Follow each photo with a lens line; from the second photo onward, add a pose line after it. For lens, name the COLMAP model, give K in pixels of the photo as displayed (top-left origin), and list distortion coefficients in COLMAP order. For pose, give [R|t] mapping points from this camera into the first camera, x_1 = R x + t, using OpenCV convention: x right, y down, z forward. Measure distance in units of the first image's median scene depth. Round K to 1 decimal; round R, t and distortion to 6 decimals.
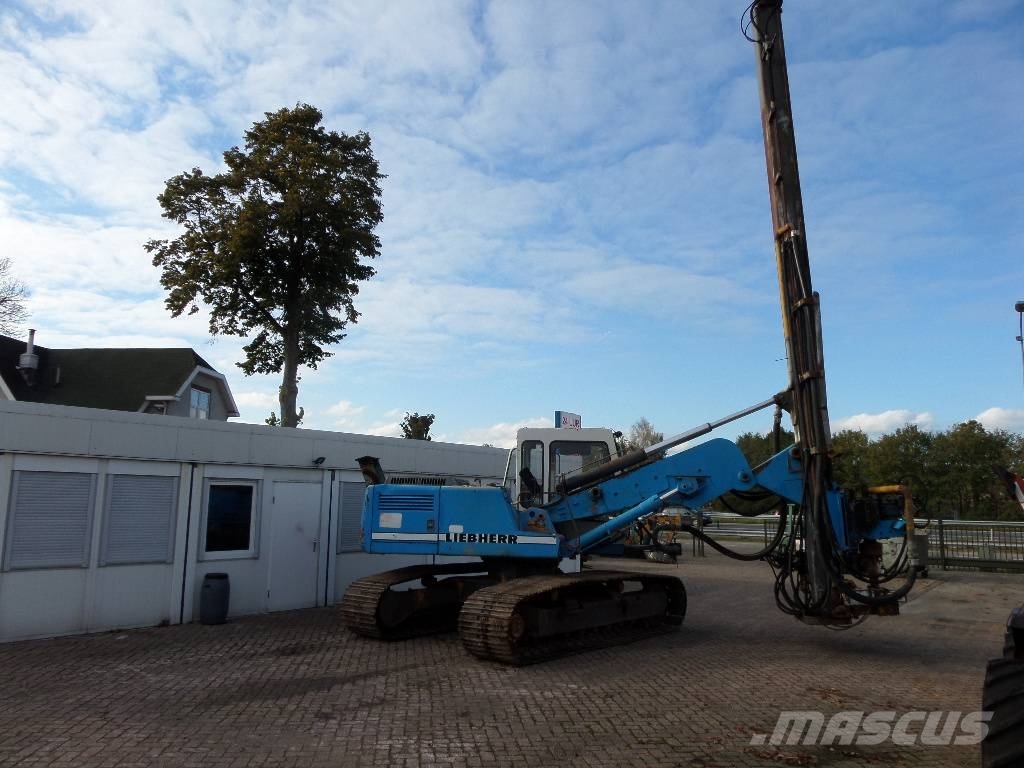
lens RADIAL K [[735.6, 0, 512.0], [0, 735.6, 384.0], [0, 0, 1]] dist [-0.011699, -0.004305]
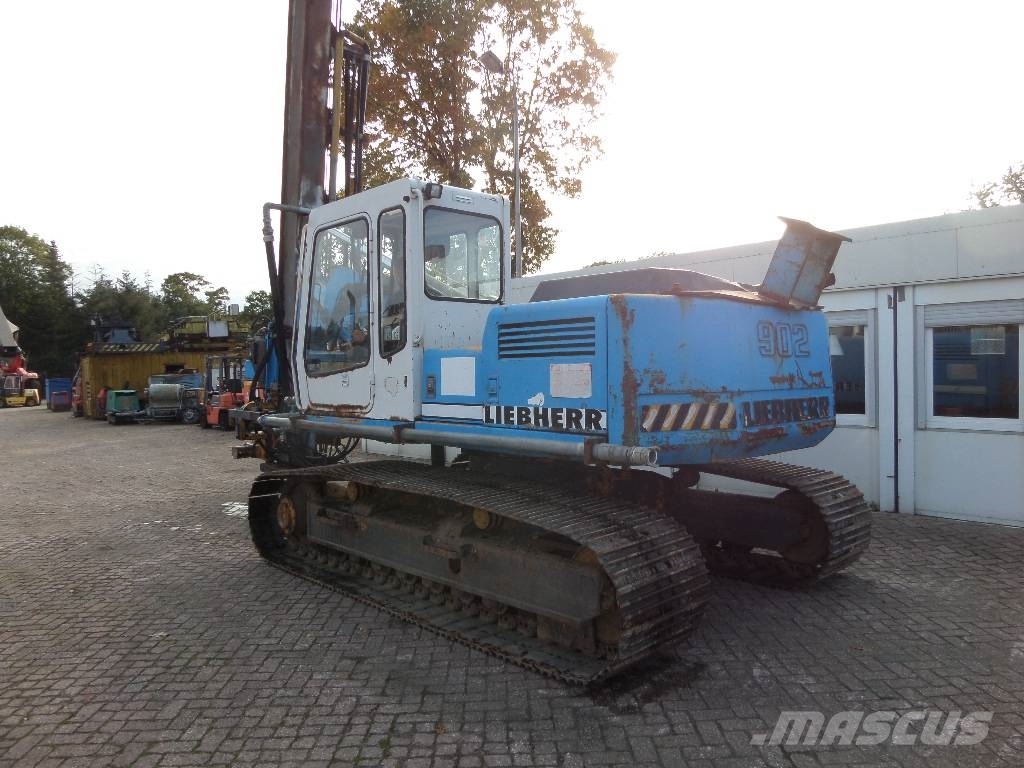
lens RADIAL K [[740.5, 0, 512.0], [0, 740.5, 384.0], [0, 0, 1]] dist [-0.022502, 0.006289]
pose [[-0.104423, 0.004823, -0.994521, 0.500921], [0.180760, 0.983425, -0.014210, 0.173302], [0.977968, -0.181253, -0.103564, 0.911048]]
